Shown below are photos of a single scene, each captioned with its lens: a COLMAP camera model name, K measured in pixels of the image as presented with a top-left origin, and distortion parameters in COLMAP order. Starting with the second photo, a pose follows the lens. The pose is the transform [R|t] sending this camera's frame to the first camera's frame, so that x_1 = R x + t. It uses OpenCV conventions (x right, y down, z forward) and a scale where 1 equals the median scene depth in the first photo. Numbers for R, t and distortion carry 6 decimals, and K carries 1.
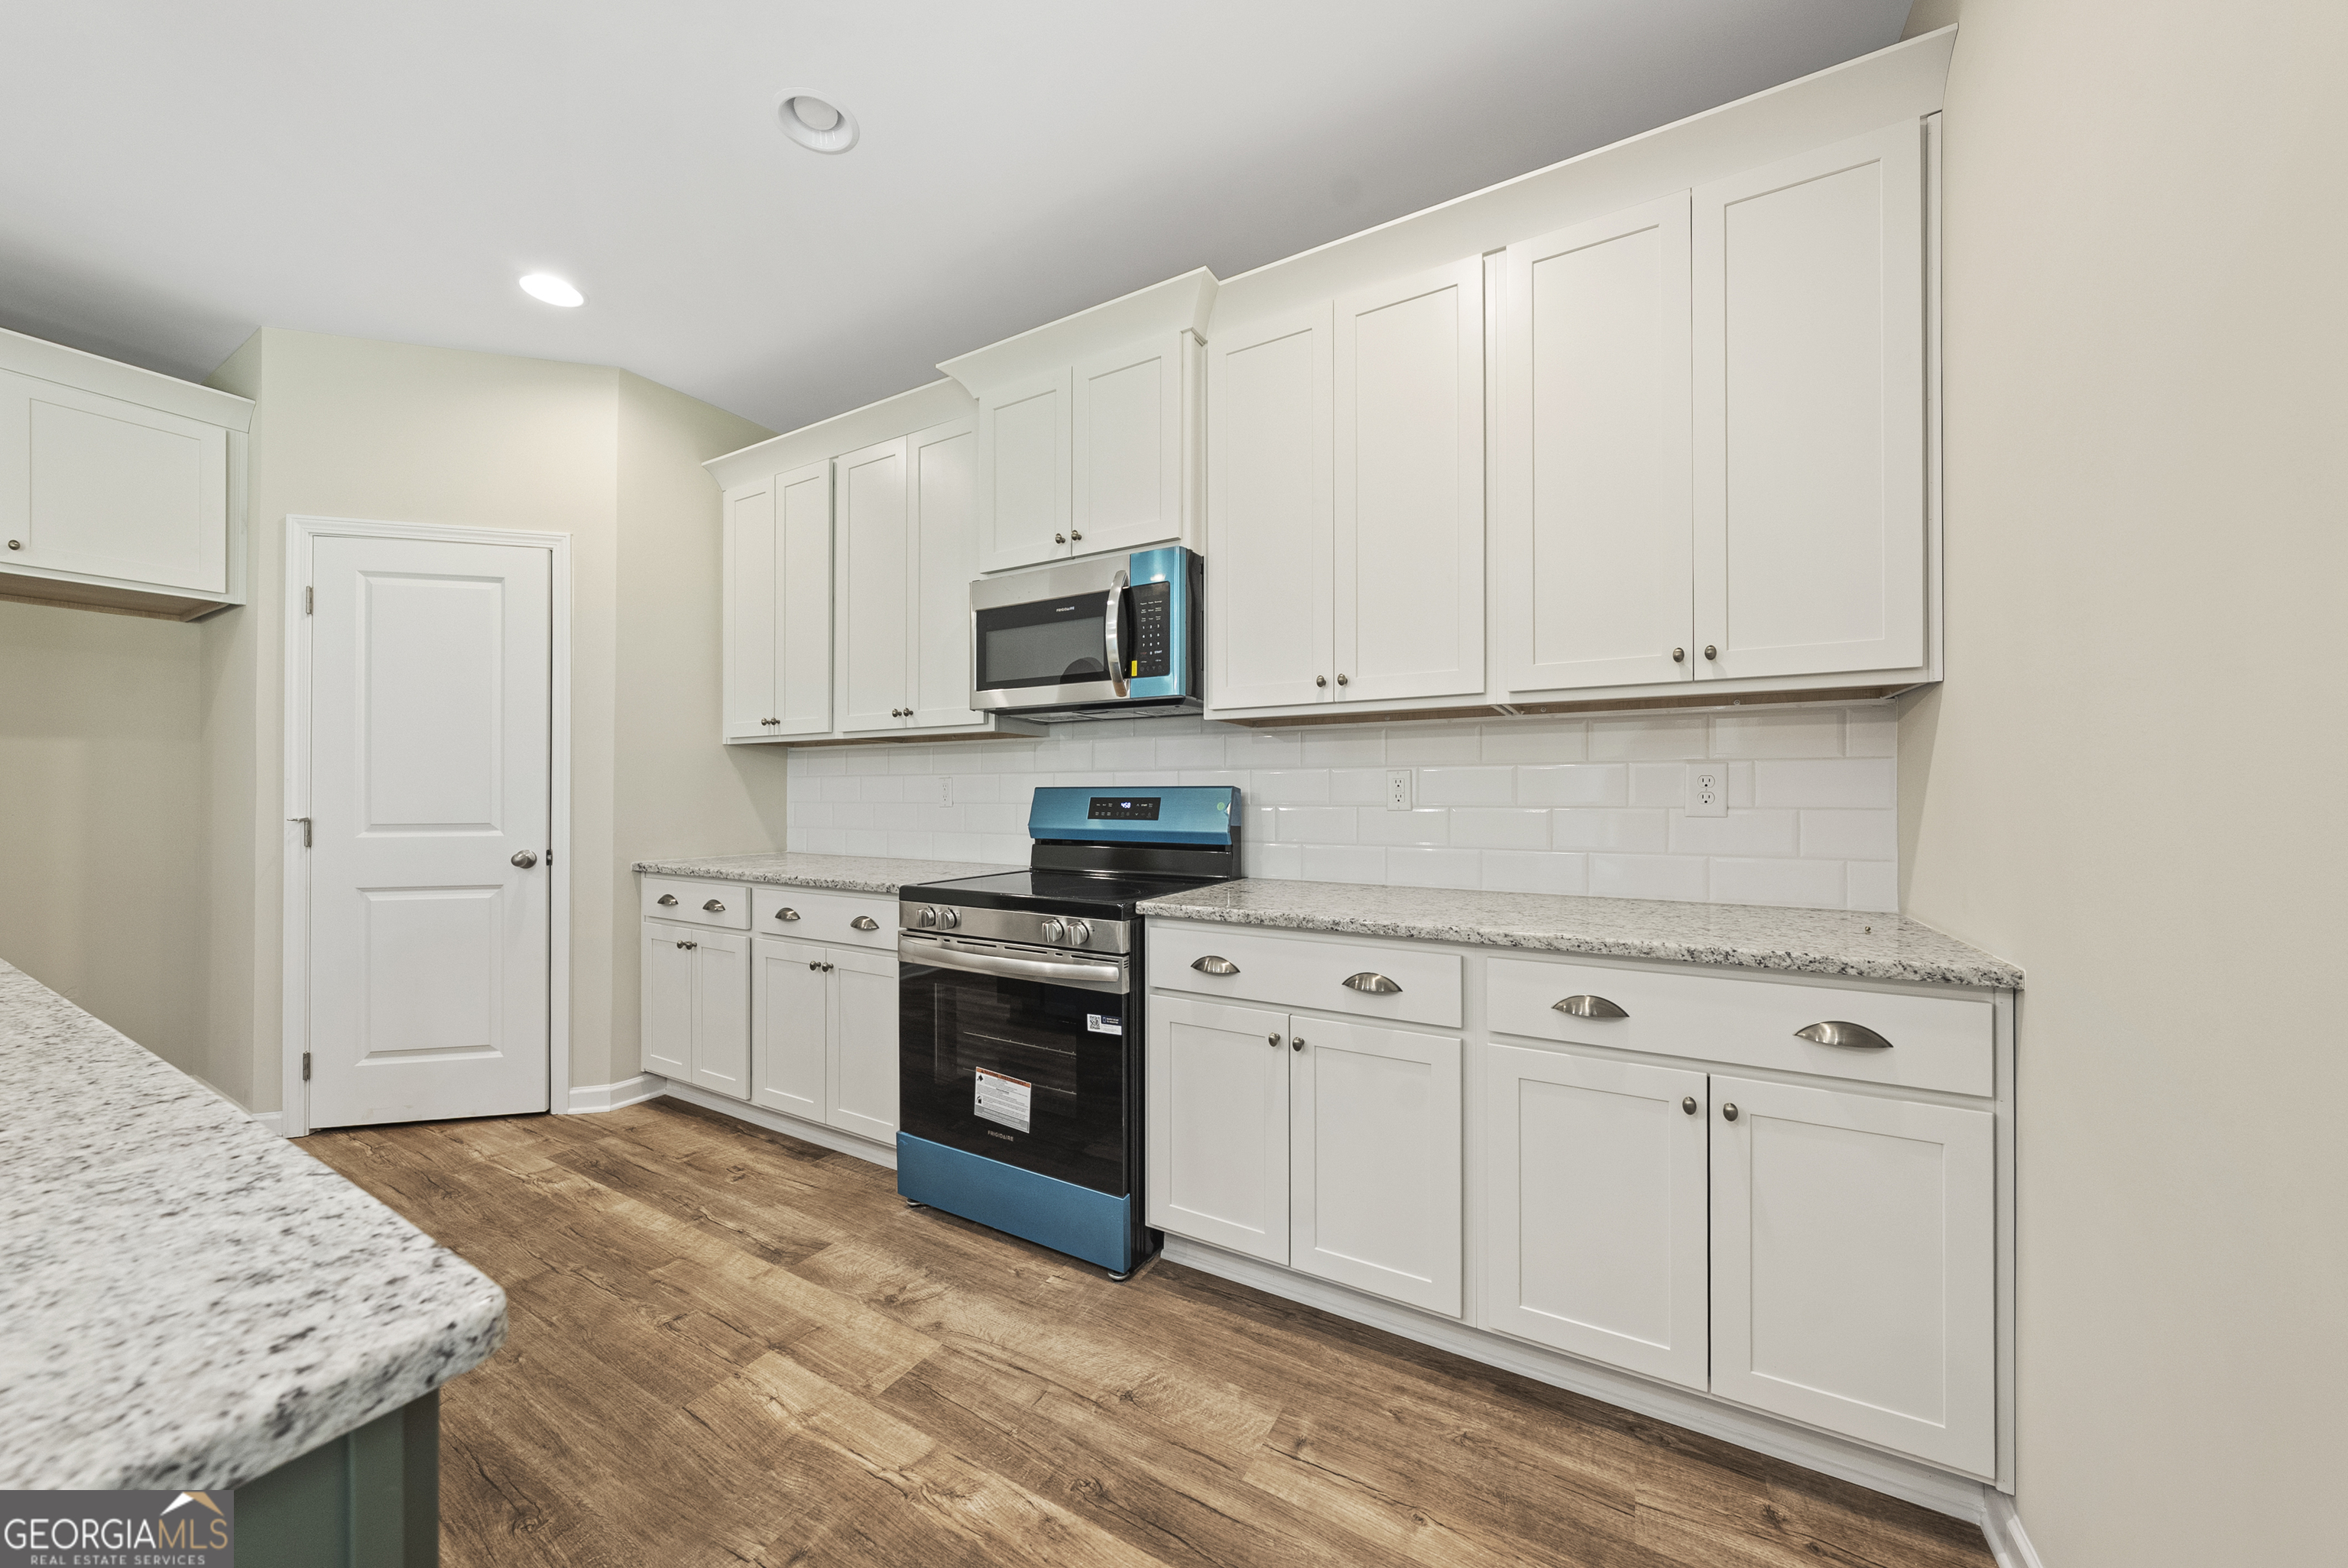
lens RADIAL K [[821.8, 0, 1179.9], [0, 821.8, 791.1], [0, 0, 1]] dist [0.001537, -0.000351]
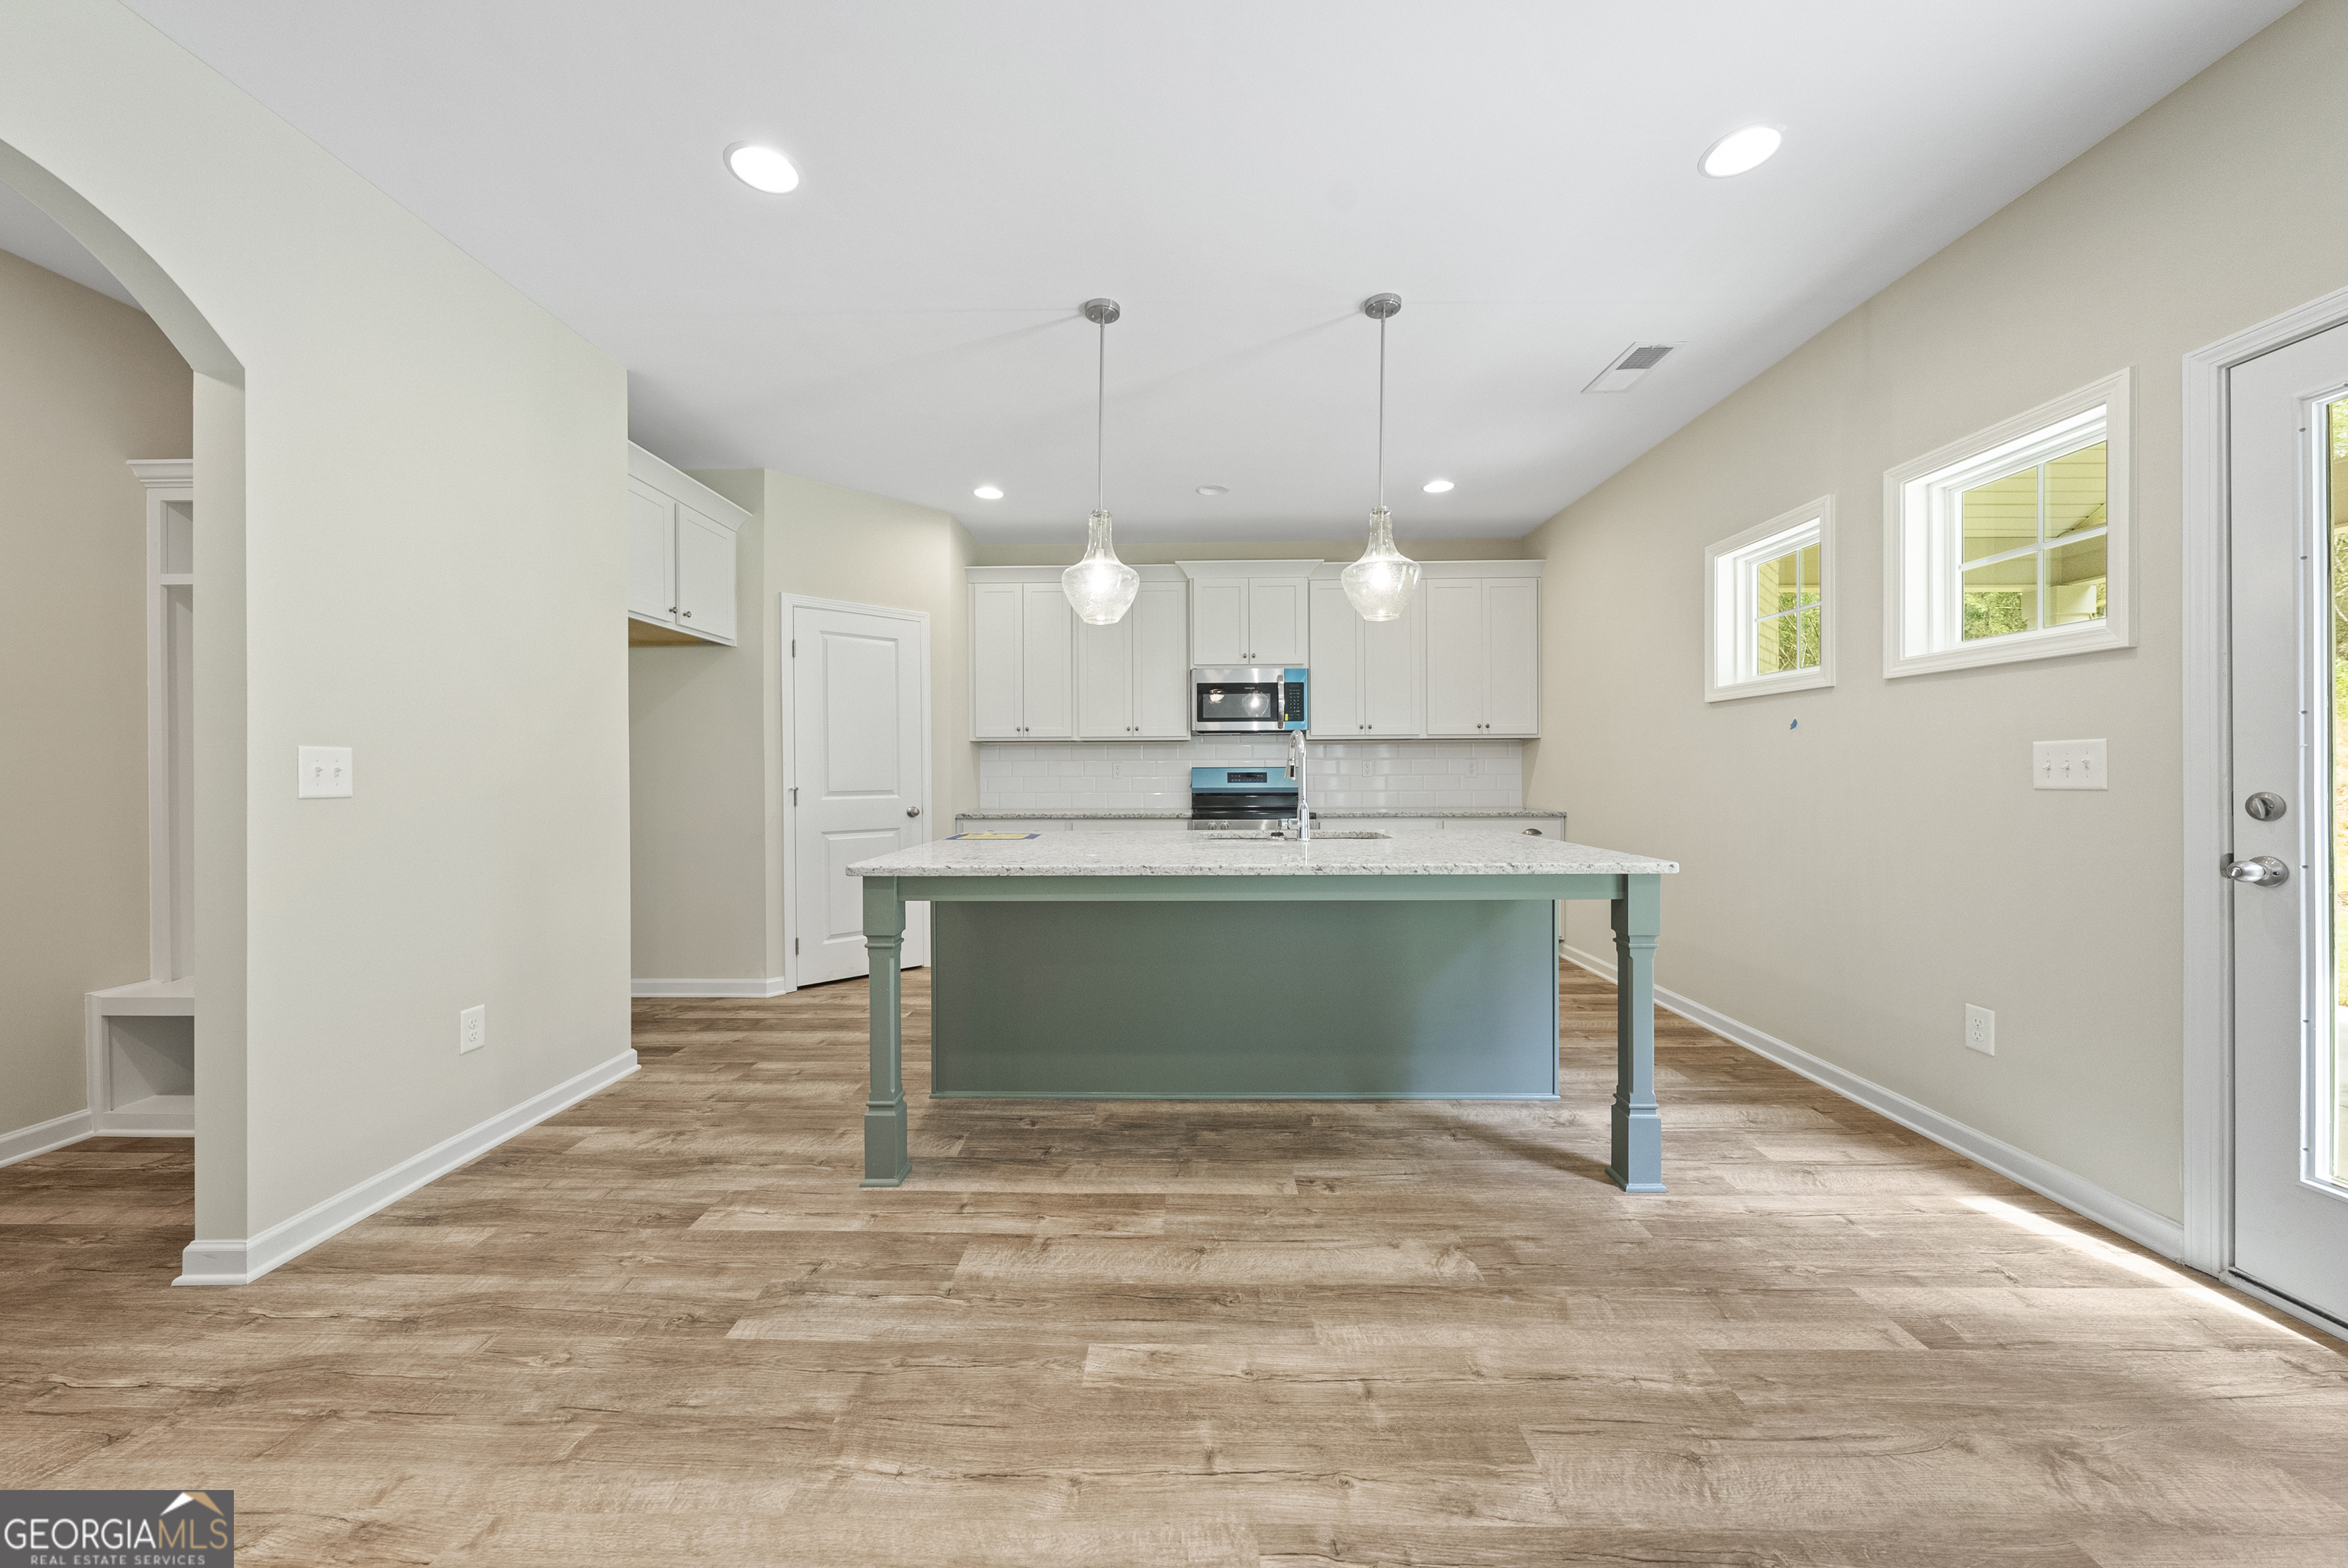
lens RADIAL K [[821.8, 0, 1168.7], [0, 821.8, 775.6], [0, 0, 1]] dist [0.001537, -0.000351]
pose [[0.867266, -0.006304, 0.497806, -1.230812], [0.002664, 0.999964, 0.008022, -0.001104], [-0.497838, -0.005631, 0.867252, -0.710068]]
